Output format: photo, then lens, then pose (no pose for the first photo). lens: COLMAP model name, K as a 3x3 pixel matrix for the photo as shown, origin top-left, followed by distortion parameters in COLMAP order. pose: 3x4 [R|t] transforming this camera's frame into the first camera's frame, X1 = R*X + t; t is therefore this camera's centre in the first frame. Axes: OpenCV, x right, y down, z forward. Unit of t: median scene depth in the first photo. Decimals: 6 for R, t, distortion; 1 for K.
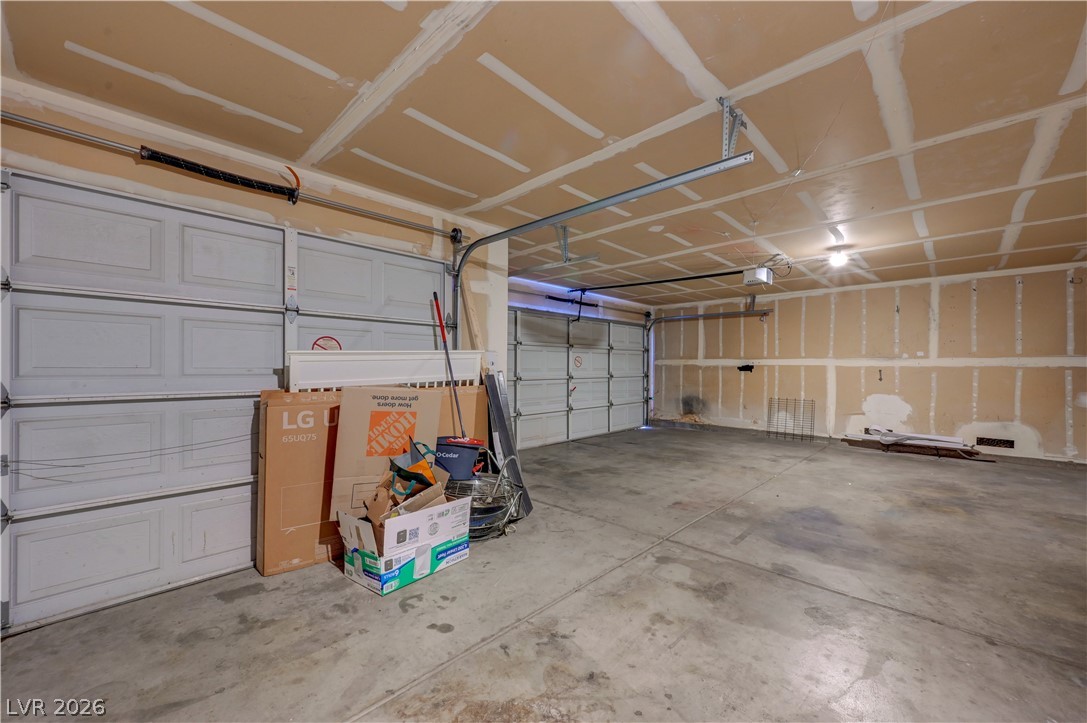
lens RADIAL K [[429.3, 0, 548.8], [0, 429.3, 360.7], [0, 0, 1]] dist [-0.001781, -0.000147]
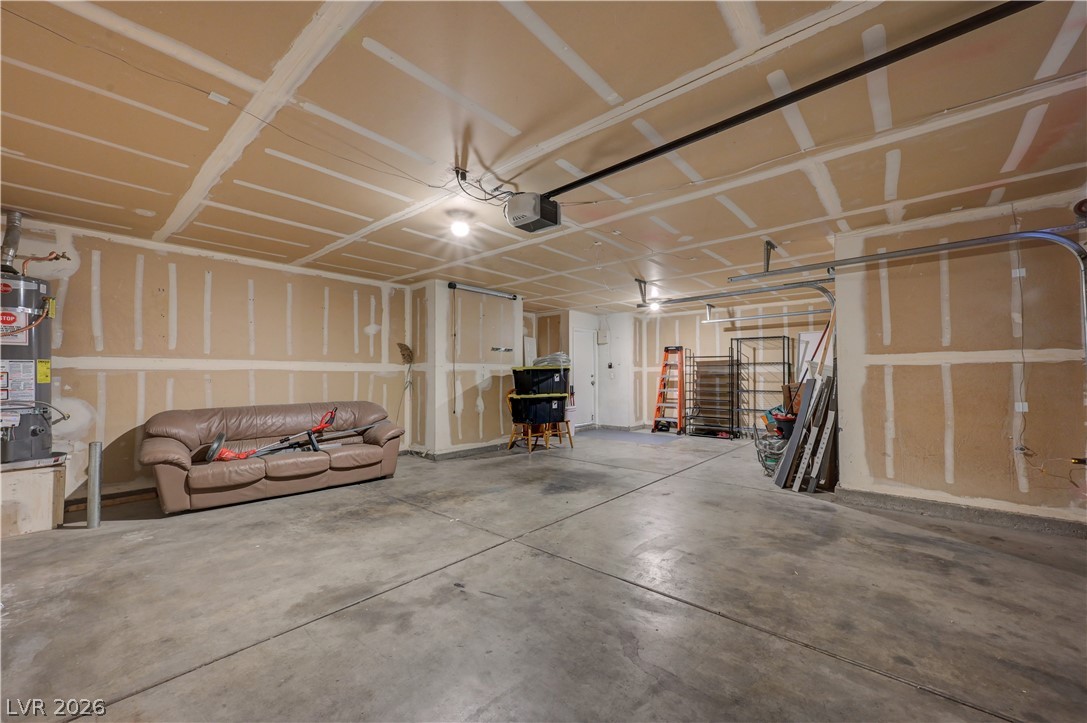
lens RADIAL K [[429.3, 0, 548.8], [0, 429.3, 360.7], [0, 0, 1]] dist [-0.001781, -0.000147]
pose [[-0.998386, -0.006209, -0.056456, 0.596545], [-0.003442, 0.998794, -0.048968, 0.036028], [0.056692, -0.048695, -0.997203, 1.878192]]
